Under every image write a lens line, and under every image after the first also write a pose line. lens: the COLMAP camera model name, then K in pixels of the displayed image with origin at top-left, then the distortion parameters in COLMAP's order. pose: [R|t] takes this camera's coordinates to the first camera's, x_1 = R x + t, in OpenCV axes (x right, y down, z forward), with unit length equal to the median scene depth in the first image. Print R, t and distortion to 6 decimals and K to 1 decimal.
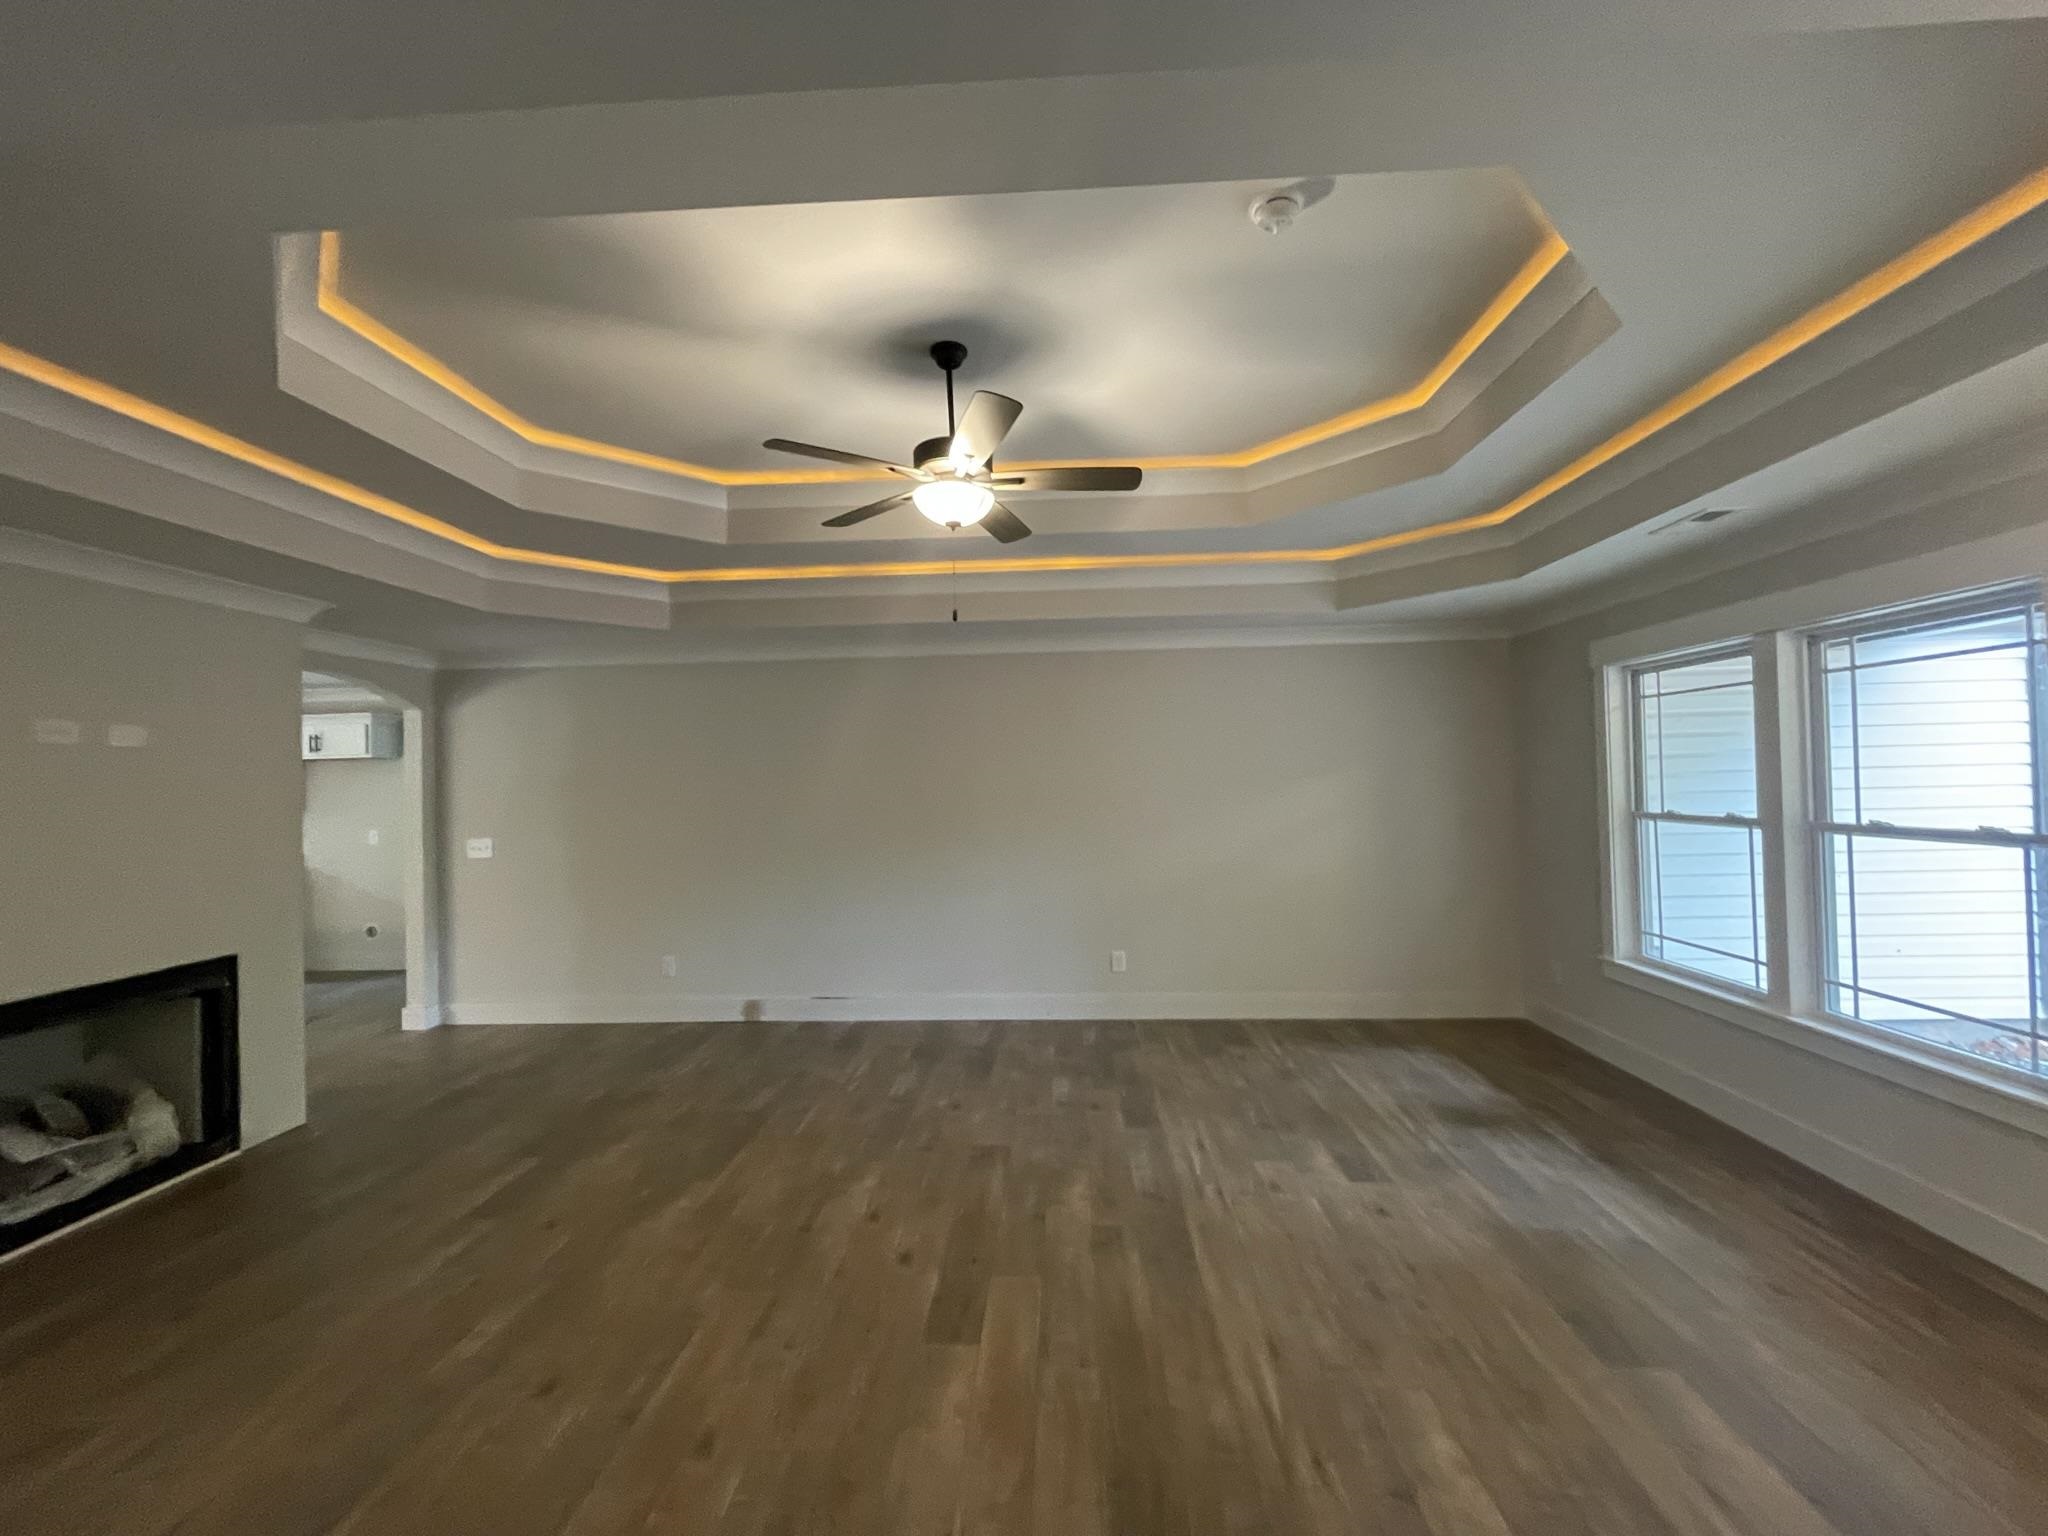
lens RADIAL K [[824.8, 0, 1029.1], [0, 824.8, 766.6], [0, 0, 1]] dist [-0.002964, -0.000549]
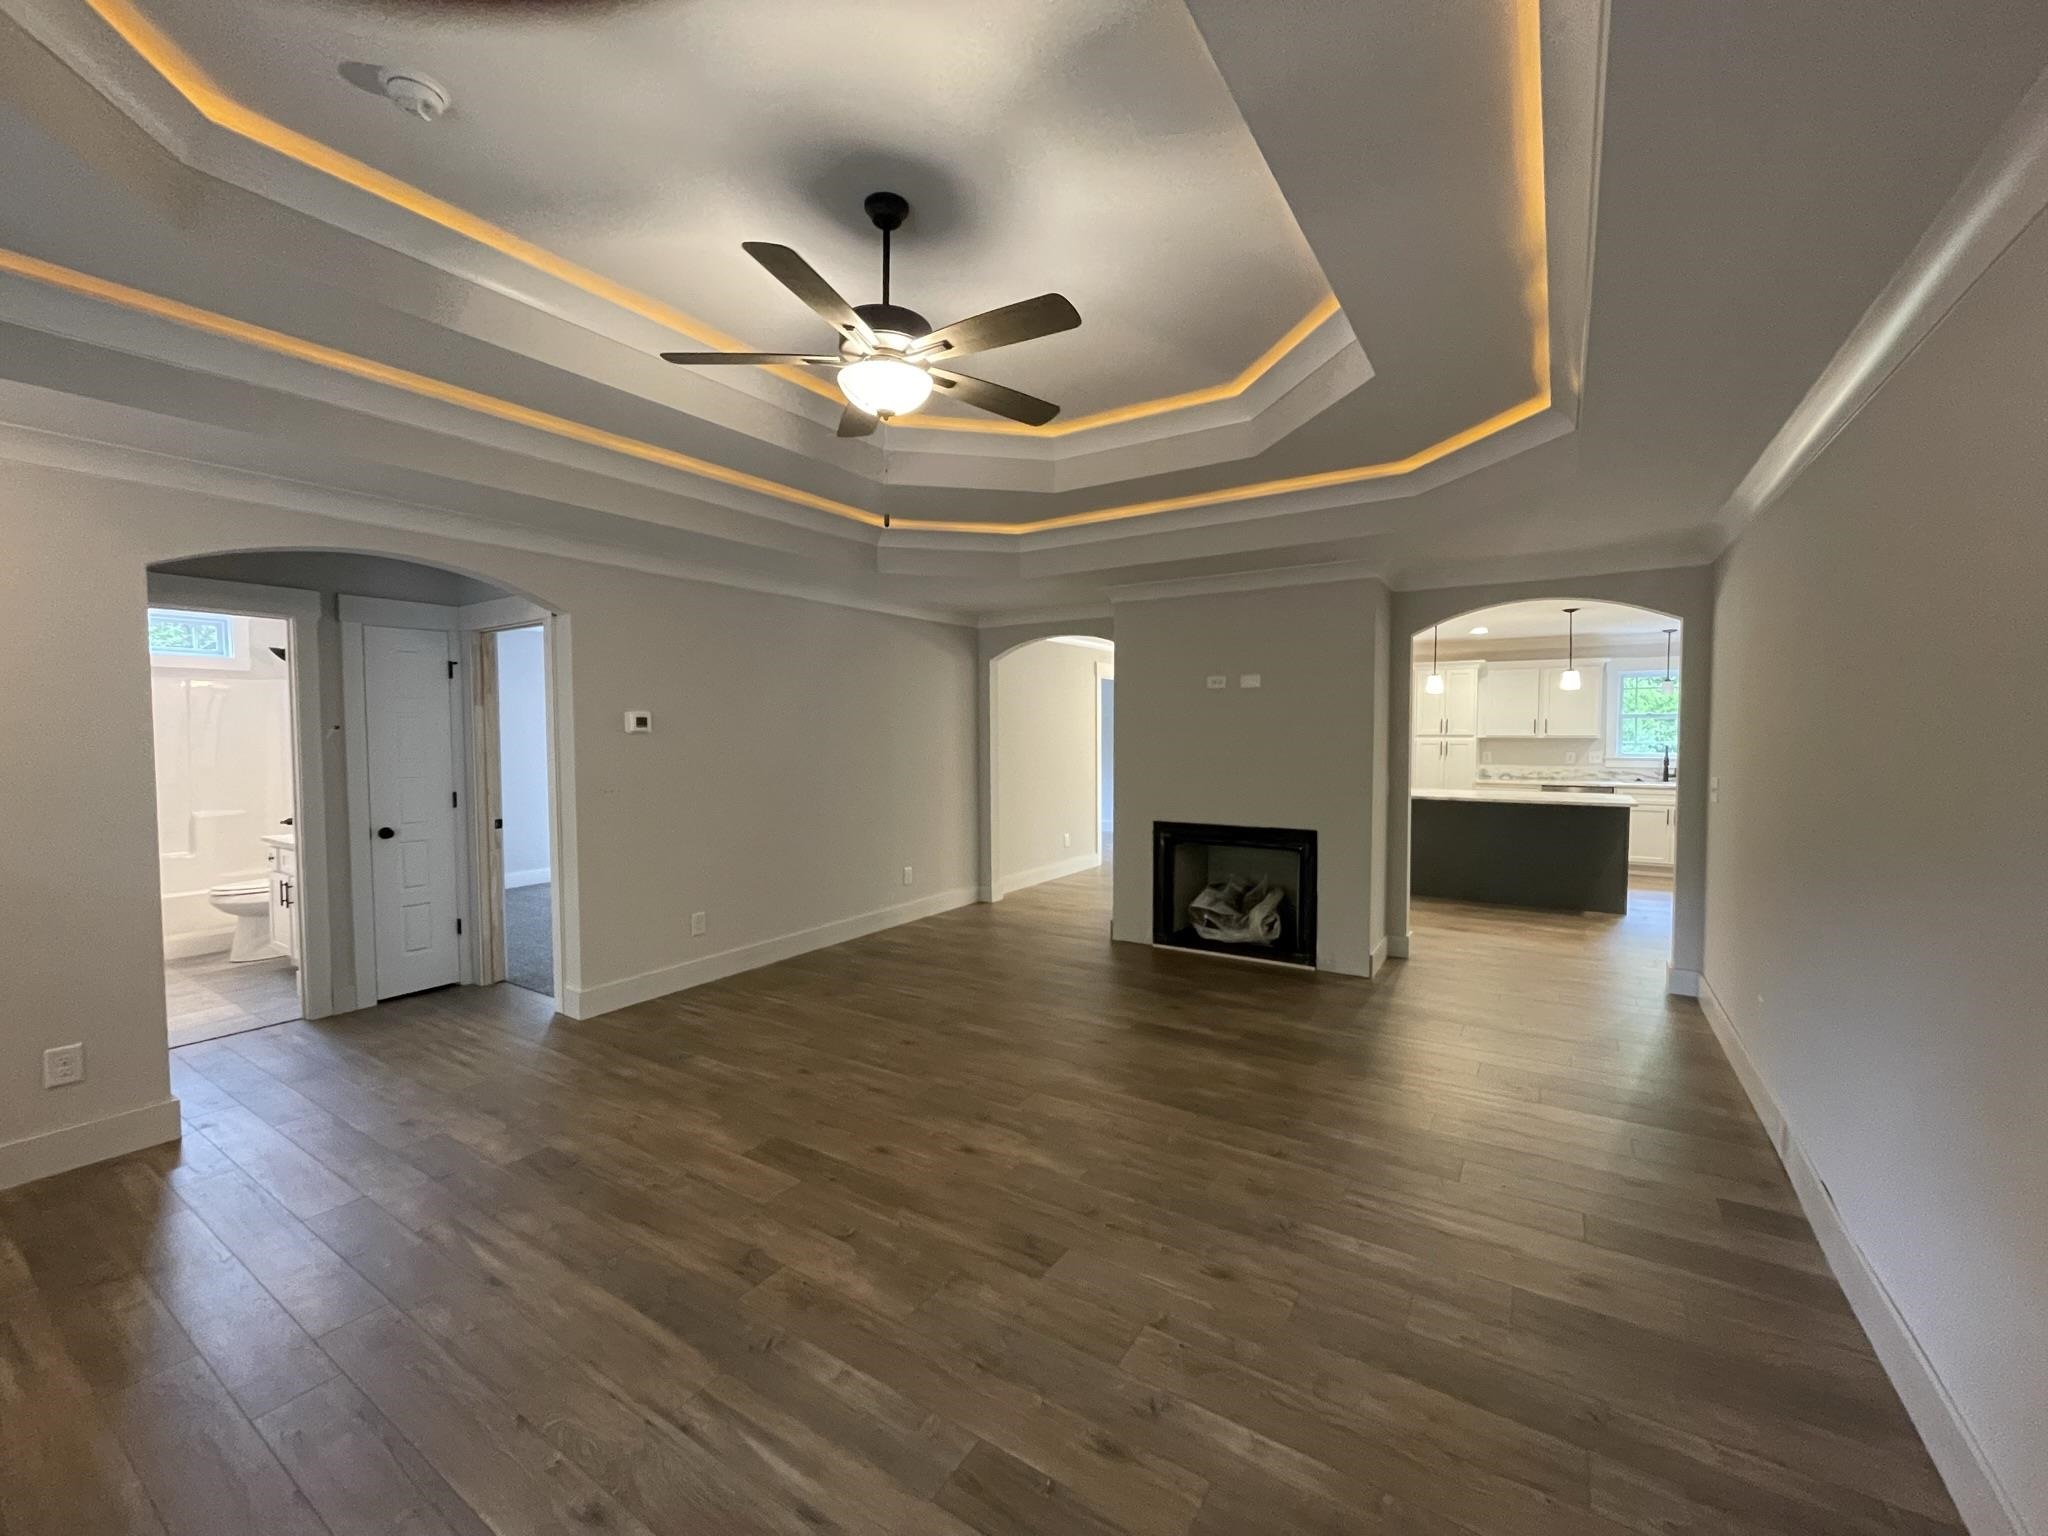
lens RADIAL K [[824.8, 0, 1025.4], [0, 824.8, 765.6], [0, 0, 1]] dist [-0.002964, -0.000549]
pose [[-0.501932, 0.059829, -0.862835, 0.591679], [0.027855, 0.998205, 0.053011, 0.033949], [0.864458, 0.002573, -0.502698, 1.526217]]
